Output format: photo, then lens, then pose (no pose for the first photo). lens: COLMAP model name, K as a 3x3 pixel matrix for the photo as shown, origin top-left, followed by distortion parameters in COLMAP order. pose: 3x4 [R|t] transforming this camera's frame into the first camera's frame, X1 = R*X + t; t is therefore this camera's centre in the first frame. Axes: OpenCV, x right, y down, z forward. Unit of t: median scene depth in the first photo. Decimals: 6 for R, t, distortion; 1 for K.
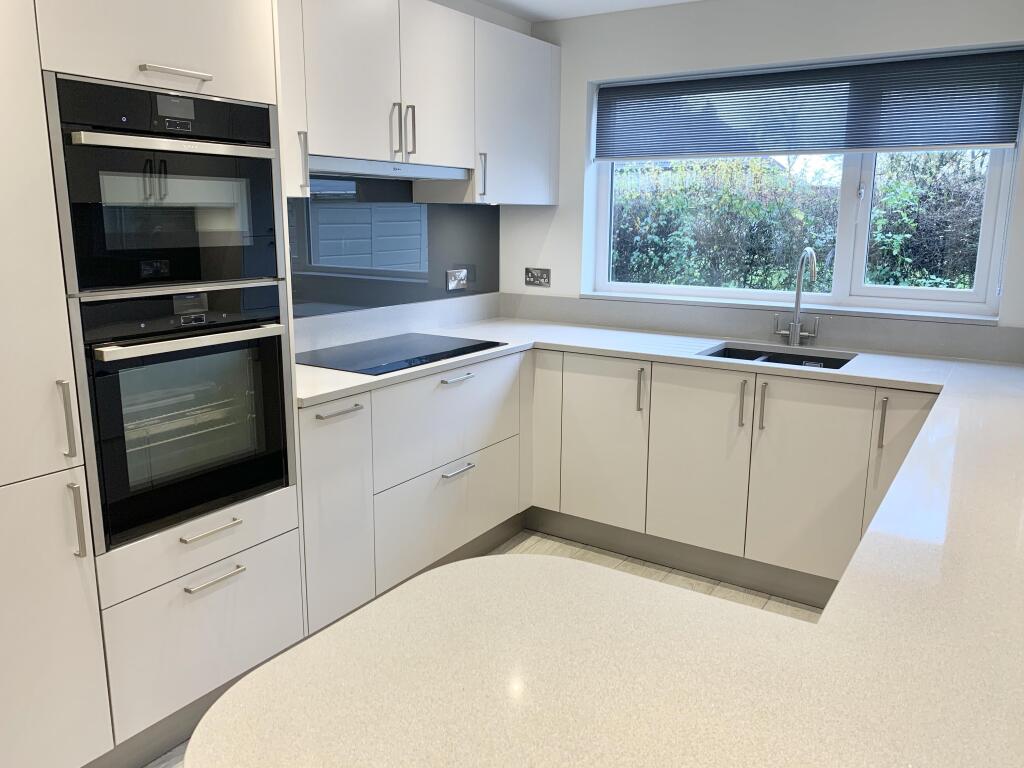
lens RADIAL K [[783.6, 0, 512.3], [0, 783.6, 380.5], [0, 0, 1]] dist [0.009460, -0.006285]
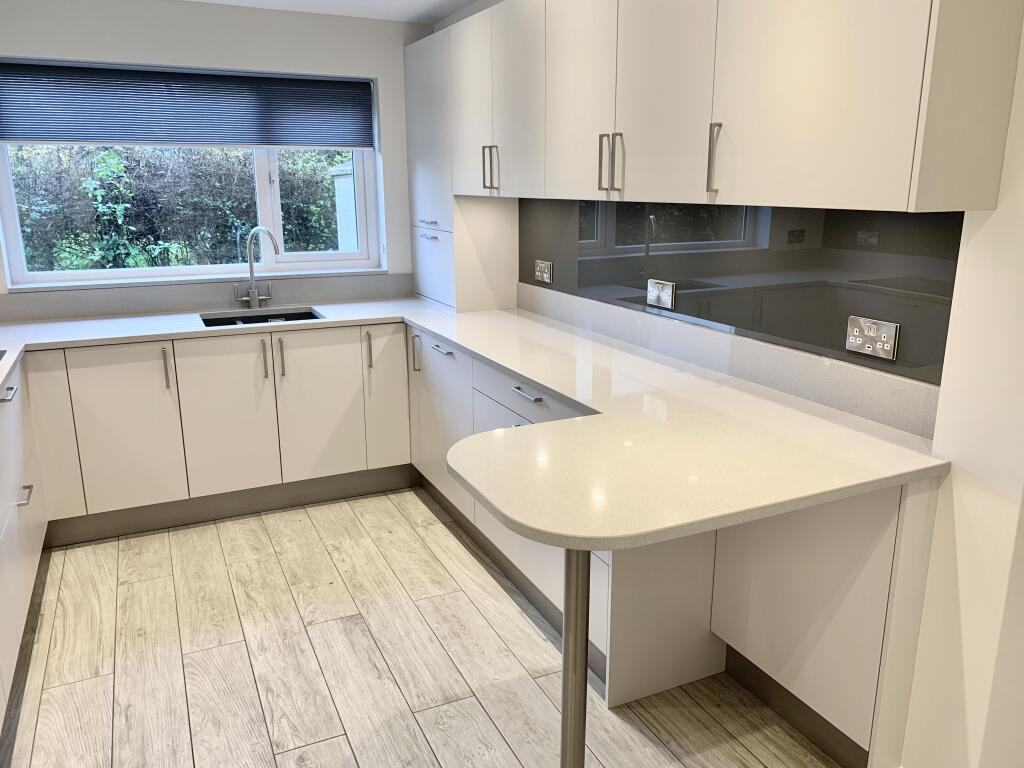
lens RADIAL K [[783.6, 0, 512.3], [0, 783.6, 380.5], [0, 0, 1]] dist [0.009460, -0.006285]
pose [[0.518562, -0.217964, 0.826792, -0.491549], [0.179987, 0.973123, 0.143653, -0.041433], [-0.835882, 0.074319, 0.543855, 0.023091]]
